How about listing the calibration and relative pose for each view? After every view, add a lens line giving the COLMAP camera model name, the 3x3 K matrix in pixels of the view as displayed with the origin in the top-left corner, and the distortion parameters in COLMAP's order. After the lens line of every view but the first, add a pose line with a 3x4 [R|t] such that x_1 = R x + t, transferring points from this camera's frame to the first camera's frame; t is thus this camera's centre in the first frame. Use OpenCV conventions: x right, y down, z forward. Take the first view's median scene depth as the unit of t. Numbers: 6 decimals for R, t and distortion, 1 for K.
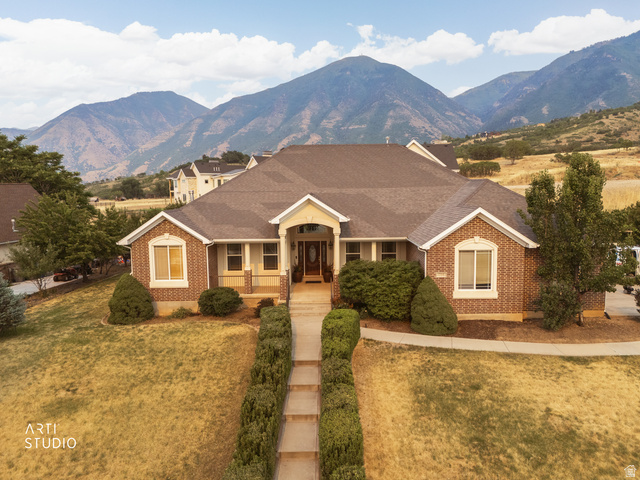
lens RADIAL K [[471.0, 0, 322.1], [0, 471.0, 240.1], [0, 0, 1]] dist [0.074689, -0.075798]
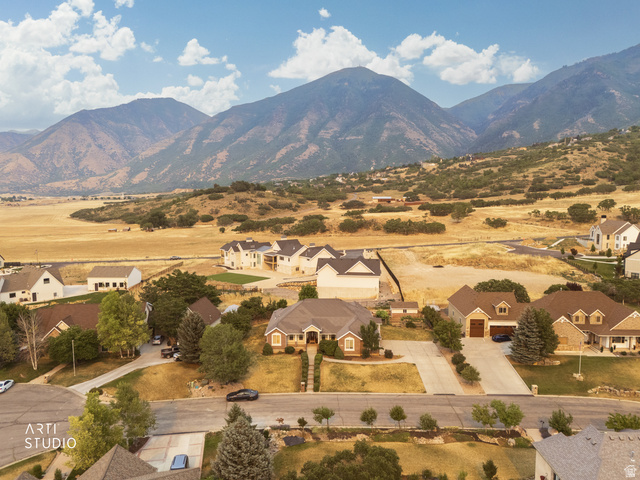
lens RADIAL K [[471.0, 0, 322.1], [0, 471.0, 240.1], [0, 0, 1]] dist [0.074689, -0.075798]
pose [[0.999890, 0.012789, 0.007491, 0.004940], [-0.012700, 0.999850, -0.011773, -0.191884], [-0.007640, 0.011676, 0.999903, -0.767645]]
